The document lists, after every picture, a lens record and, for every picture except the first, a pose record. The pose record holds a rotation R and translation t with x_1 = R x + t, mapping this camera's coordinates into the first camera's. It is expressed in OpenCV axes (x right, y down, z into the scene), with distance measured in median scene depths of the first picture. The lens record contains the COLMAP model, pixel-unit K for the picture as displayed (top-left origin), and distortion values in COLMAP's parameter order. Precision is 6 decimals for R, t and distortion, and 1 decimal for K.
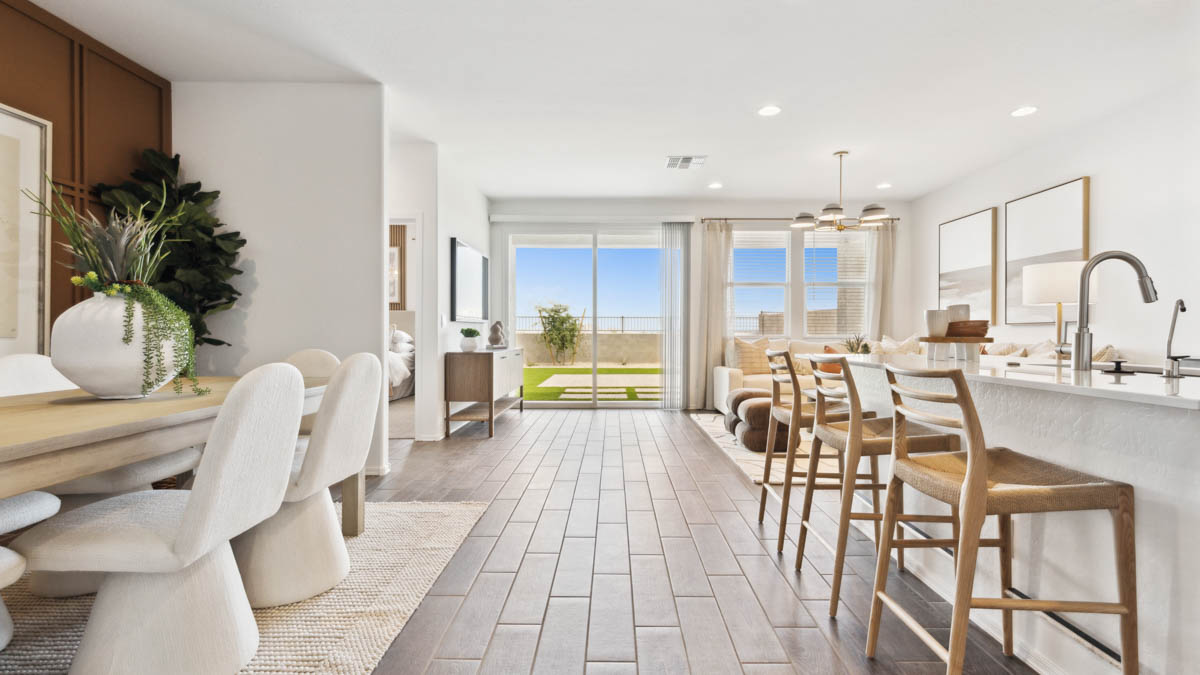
lens RADIAL K [[553.0, 0, 600.7], [0, 553.0, 335.7], [0, 0, 1]] dist [0.004323, -0.000887]
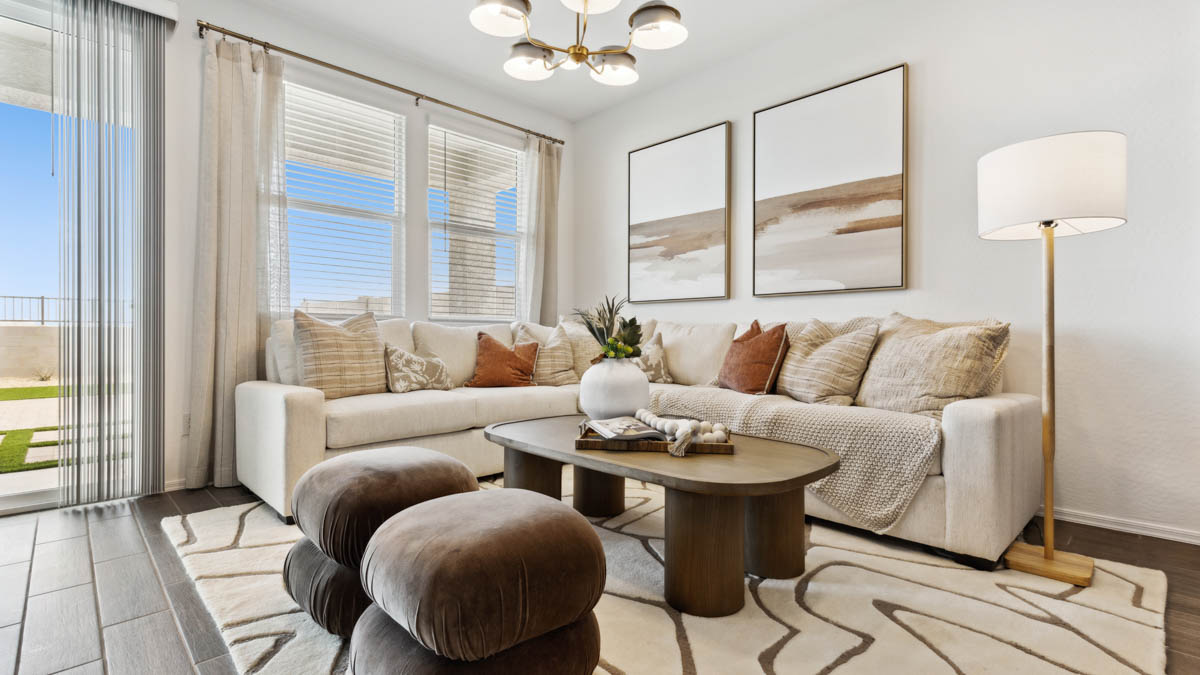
lens RADIAL K [[553.0, 0, 598.8], [0, 553.0, 338.3], [0, 0, 1]] dist [0.004323, -0.000887]
pose [[0.701188, -0.002326, 0.712973, 0.099935], [0.000911, 0.999997, 0.002367, 0.021891], [-0.712976, -0.001011, 0.701188, 0.517562]]
